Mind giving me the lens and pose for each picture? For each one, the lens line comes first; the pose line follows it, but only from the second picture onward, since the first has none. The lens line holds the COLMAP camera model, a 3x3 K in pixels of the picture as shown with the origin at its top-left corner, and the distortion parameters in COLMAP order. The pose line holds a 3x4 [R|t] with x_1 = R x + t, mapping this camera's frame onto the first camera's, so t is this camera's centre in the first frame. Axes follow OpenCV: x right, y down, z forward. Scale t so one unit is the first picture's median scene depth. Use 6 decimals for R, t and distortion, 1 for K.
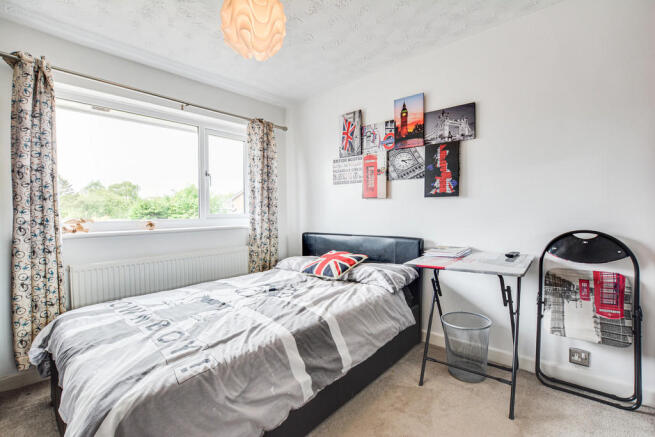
lens RADIAL K [[285.9, 0, 327.5], [0, 285.9, 218.5], [0, 0, 1]] dist [-0.042736, 0.010391]
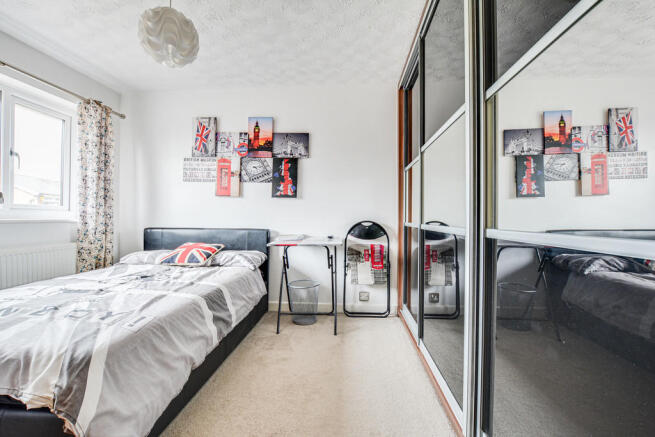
lens RADIAL K [[285.9, 0, 327.5], [0, 285.9, 218.5], [0, 0, 1]] dist [-0.042736, 0.010391]
pose [[0.794564, 0.018223, 0.606906, -0.253632], [-0.007275, 0.999763, -0.020494, 0.048182], [-0.607136, 0.011869, 0.794509, -0.193105]]
